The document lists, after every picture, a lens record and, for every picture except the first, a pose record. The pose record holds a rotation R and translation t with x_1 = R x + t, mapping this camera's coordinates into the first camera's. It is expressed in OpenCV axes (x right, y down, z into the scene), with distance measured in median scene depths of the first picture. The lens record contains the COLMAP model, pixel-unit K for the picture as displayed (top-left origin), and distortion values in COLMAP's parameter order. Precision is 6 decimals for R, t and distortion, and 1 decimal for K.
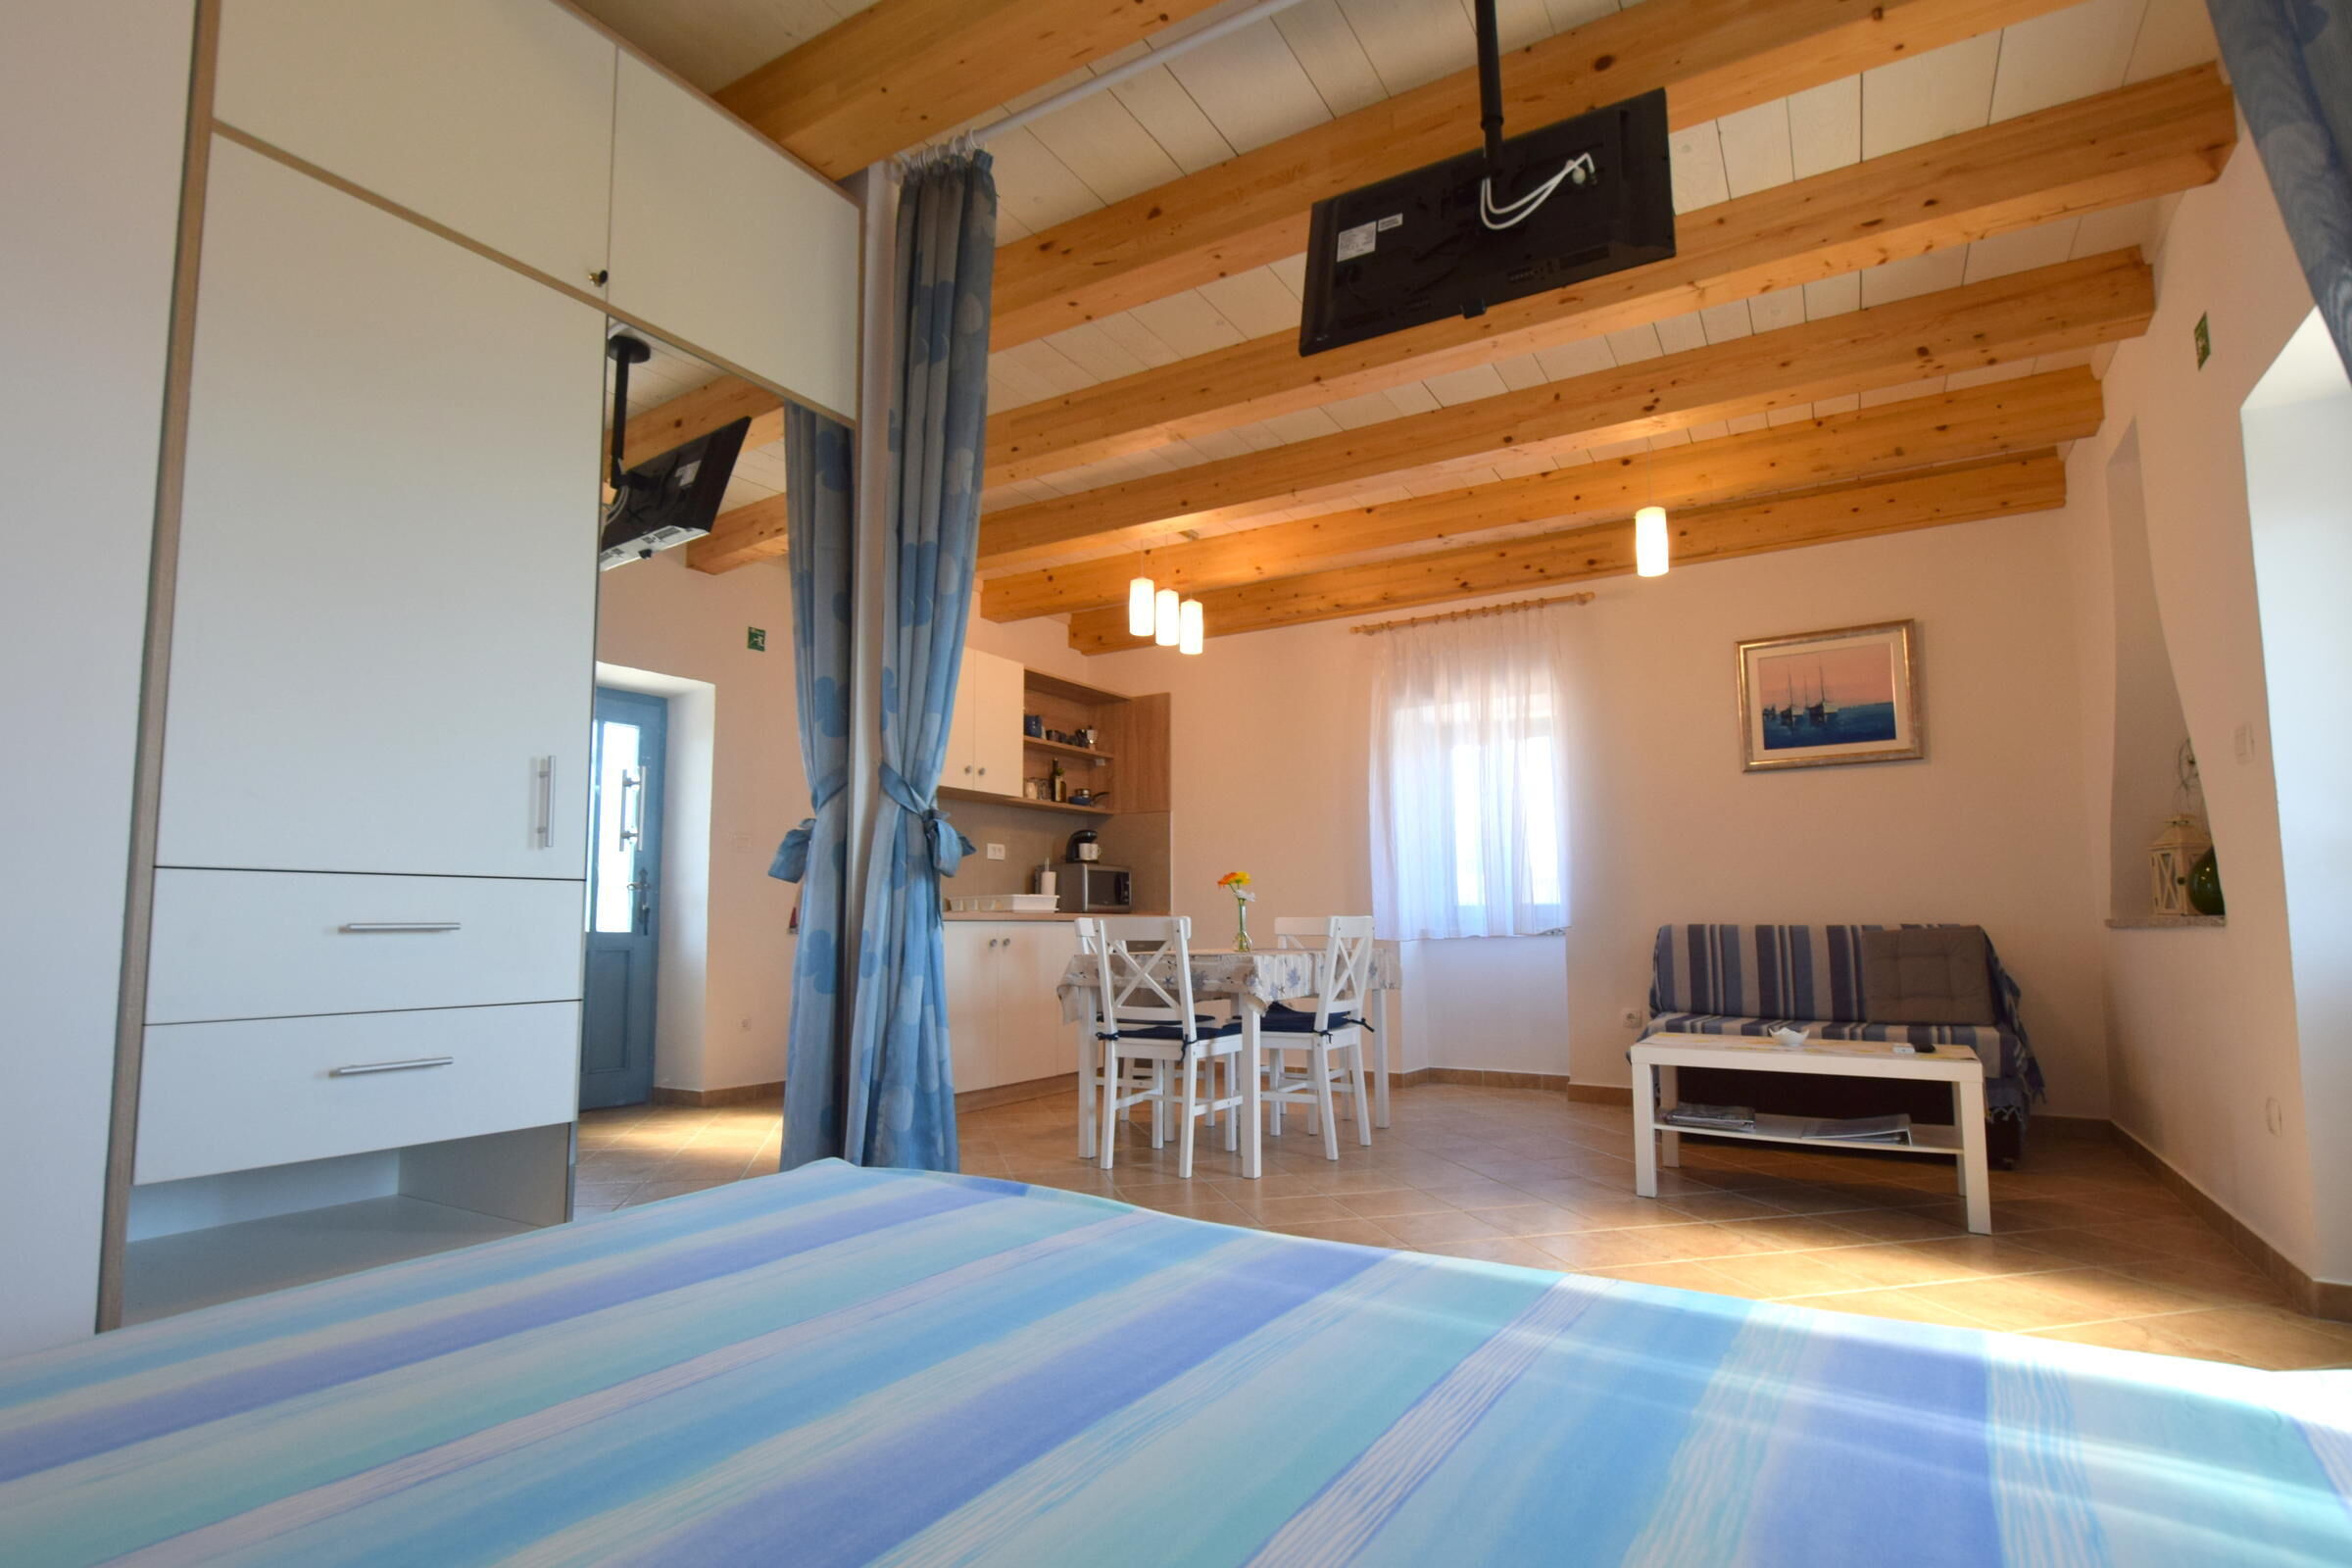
lens RADIAL K [[1165.1, 0, 1195.3], [0, 1165.1, 815.7], [0, 0, 1]] dist [0.000017, -0.000002]
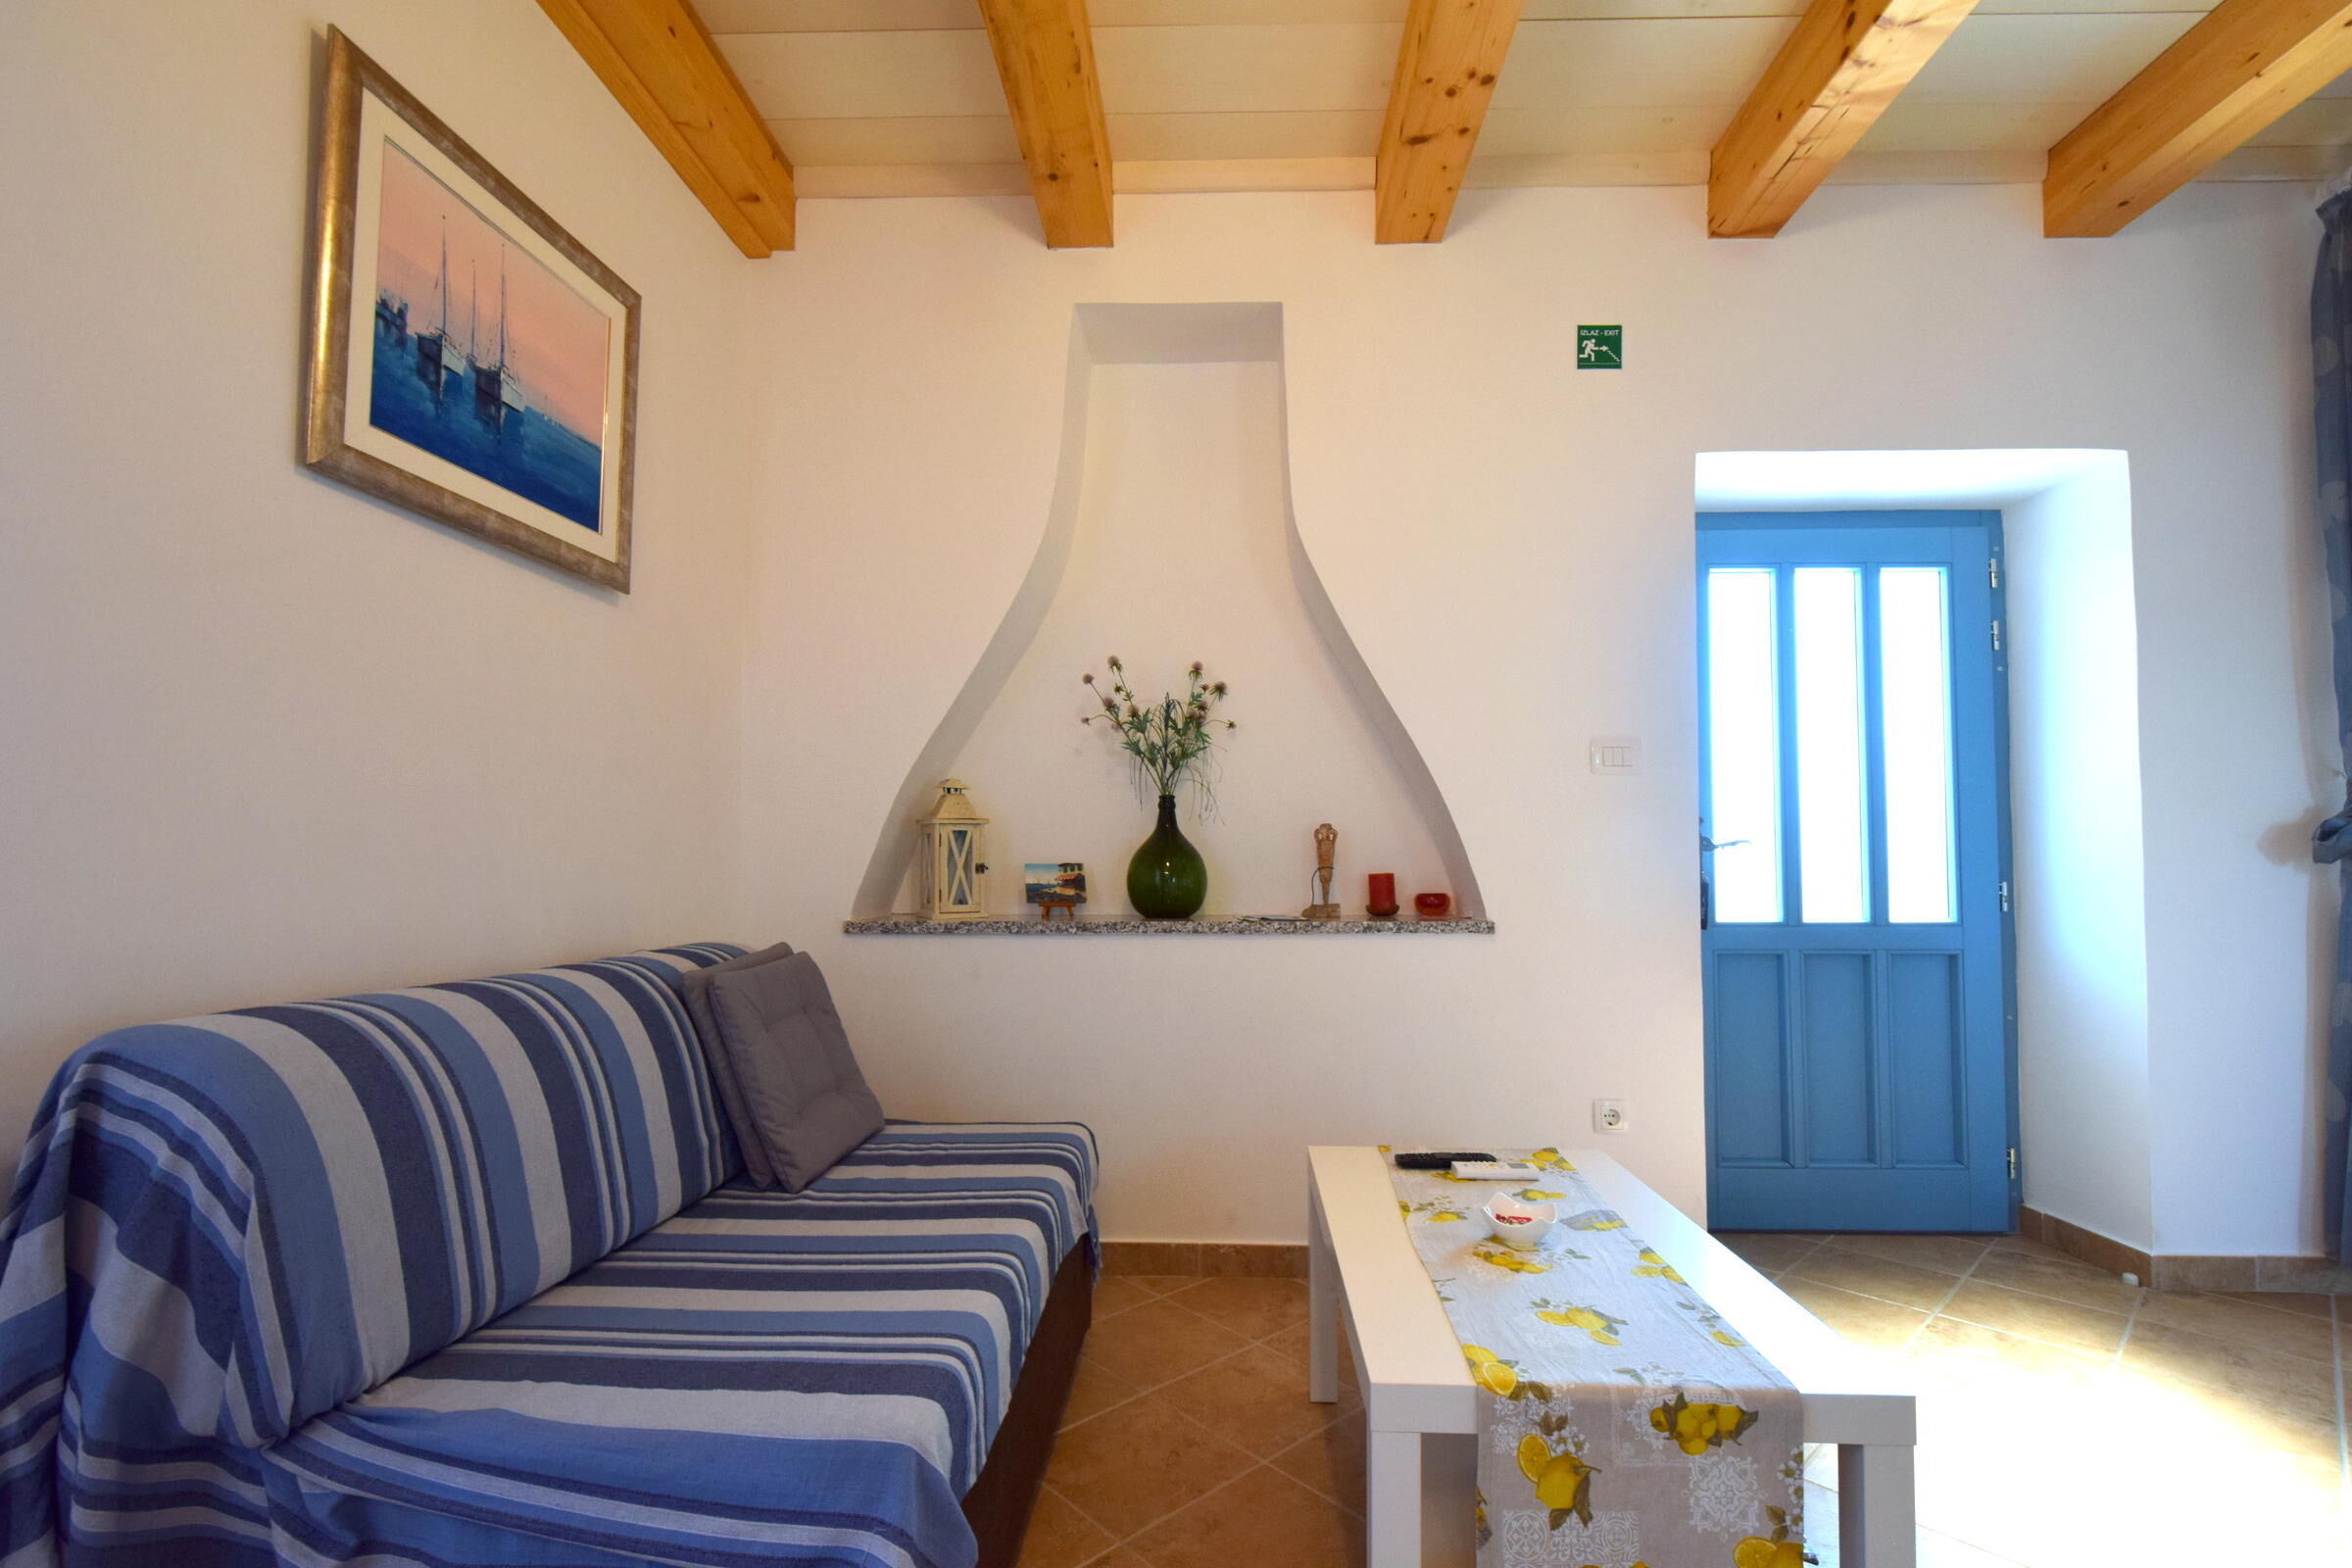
lens RADIAL K [[1053.9, 0, 1187.3], [0, 1053.9, 810.1], [0, 0, 1]] dist [0.002062, -0.000132]
pose [[-0.464755, 0.045603, 0.884264, 0.138111], [-0.084454, 0.991837, -0.095539, 0.056318], [-0.881403, -0.119082, -0.457109, 0.926529]]
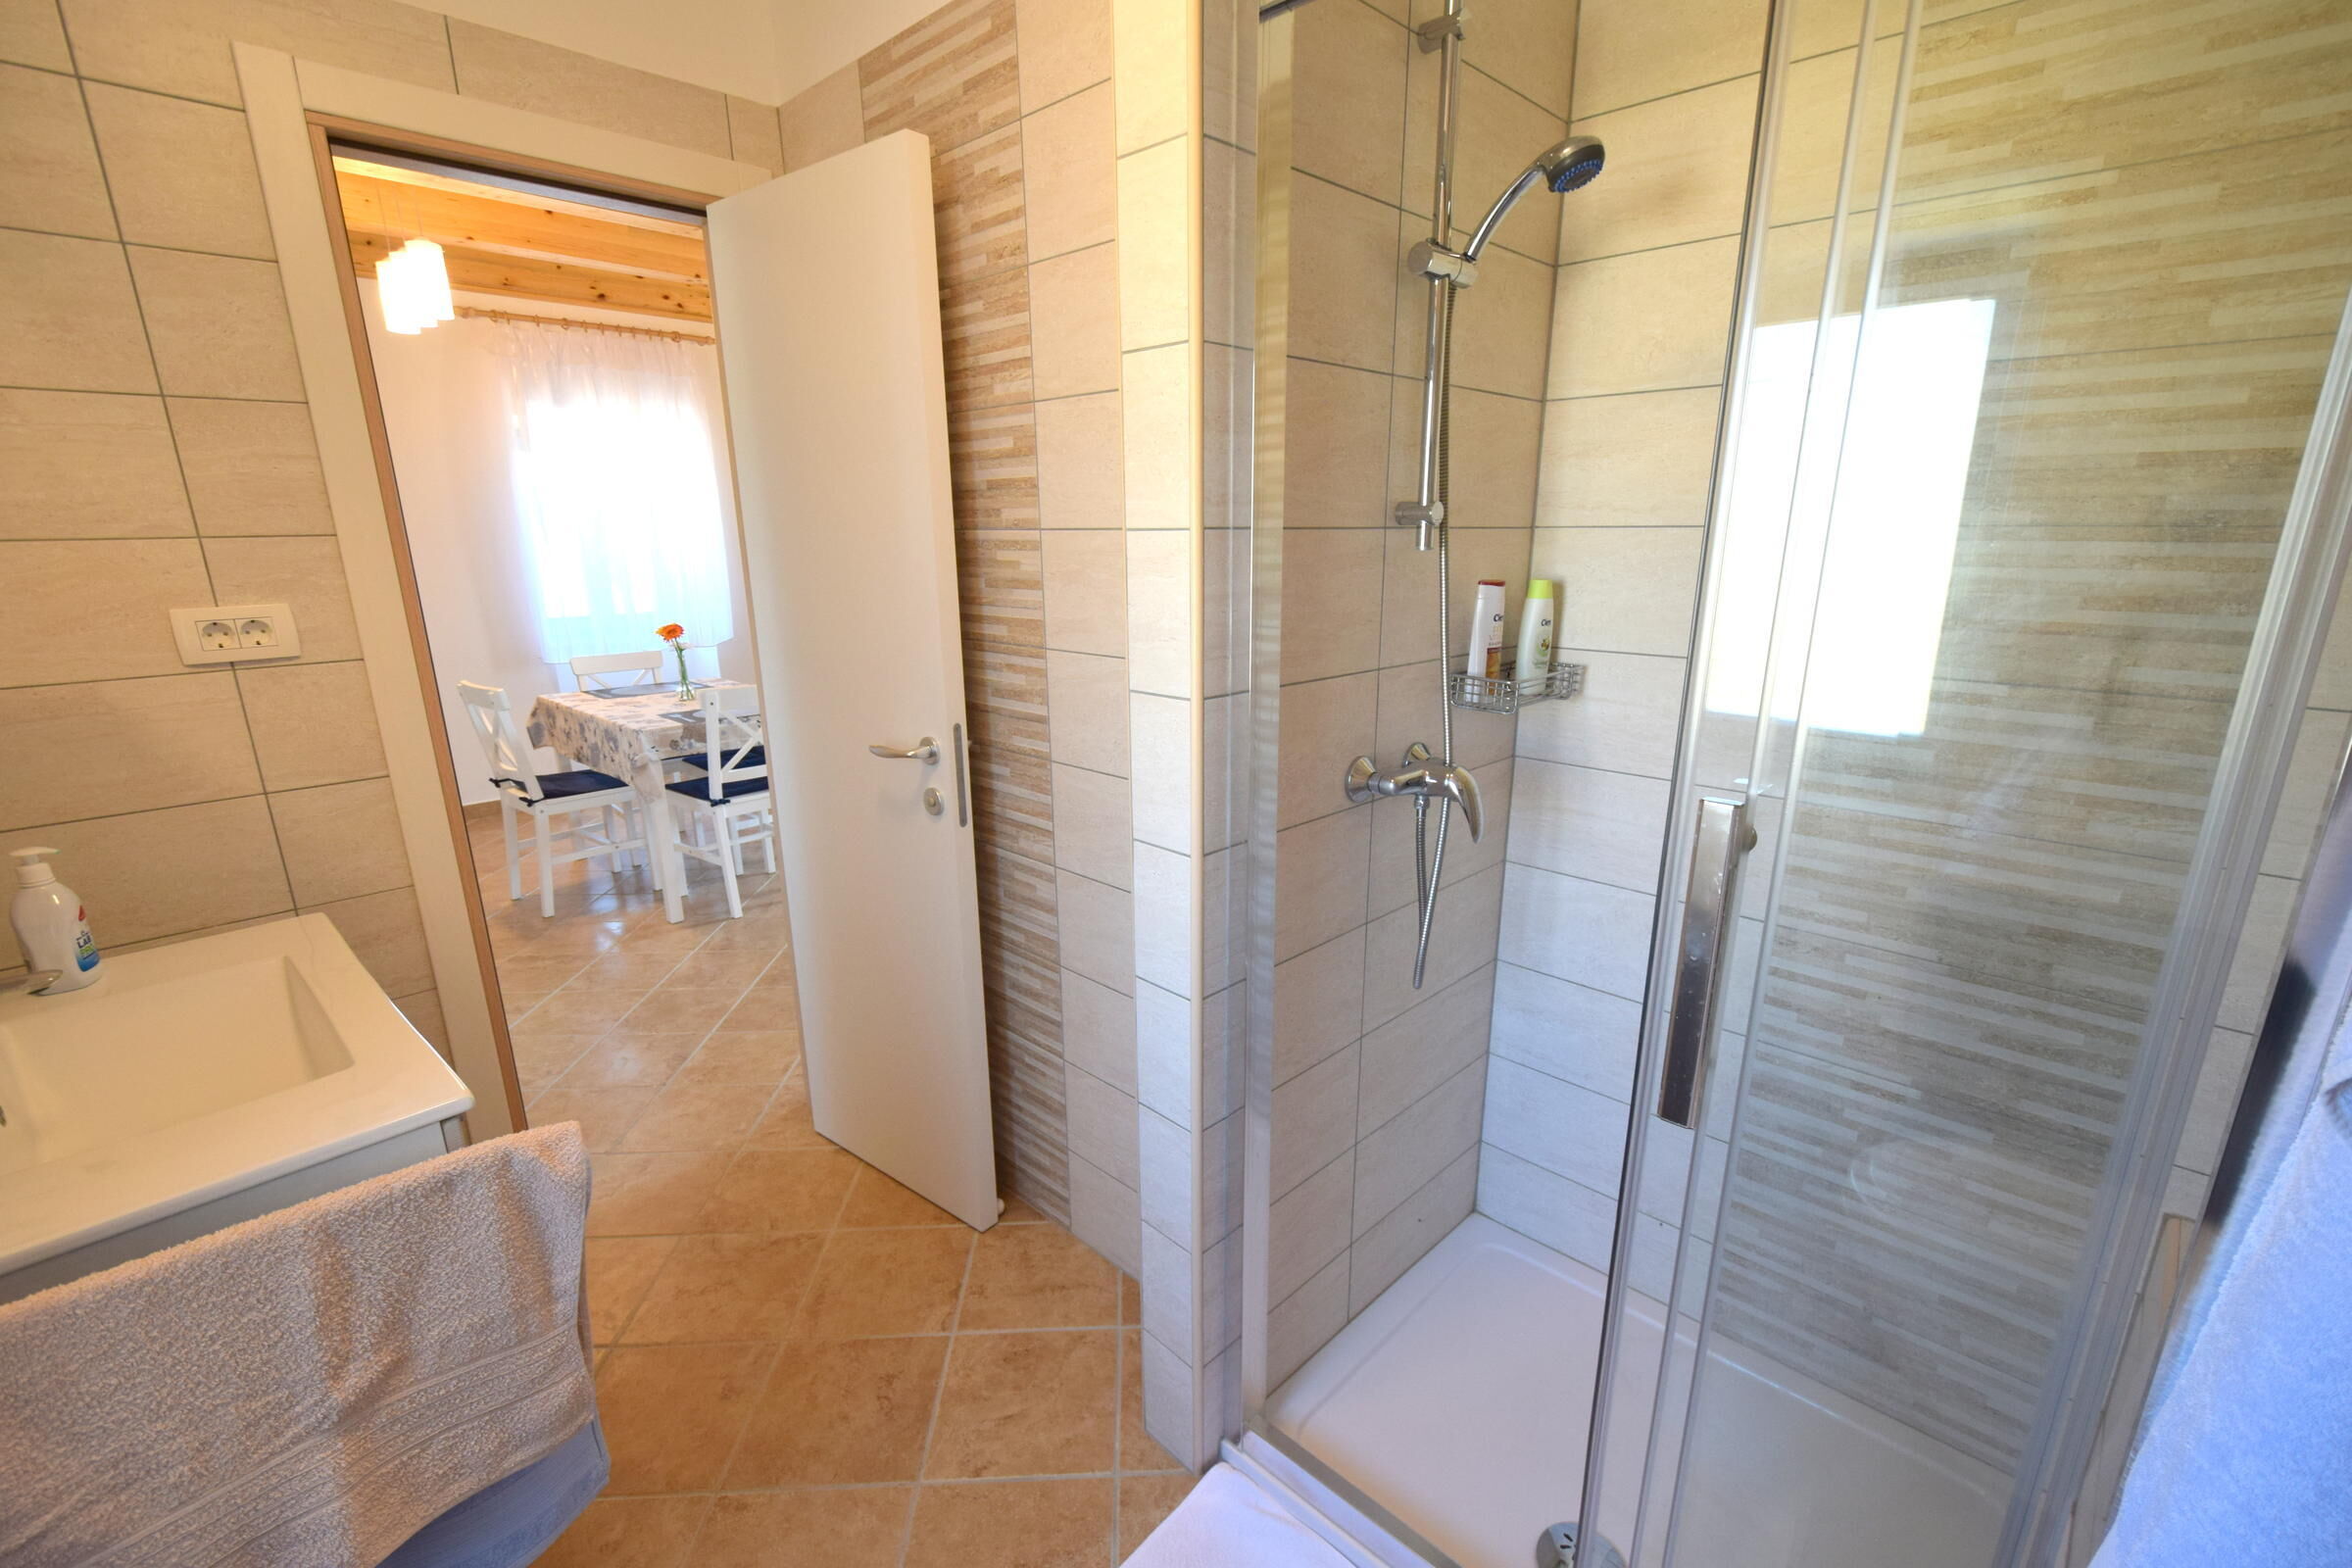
lens RADIAL K [[1018.9, 0, 1189.6], [0, 1018.9, 818.0], [0, 0, 1]] dist [-0.000503, -0.004196]
pose [[0.211133, -0.263186, 0.941358, -0.669427], [-0.089658, 0.953794, 0.286772, -0.075754], [-0.973337, -0.144947, 0.177781, 0.332213]]
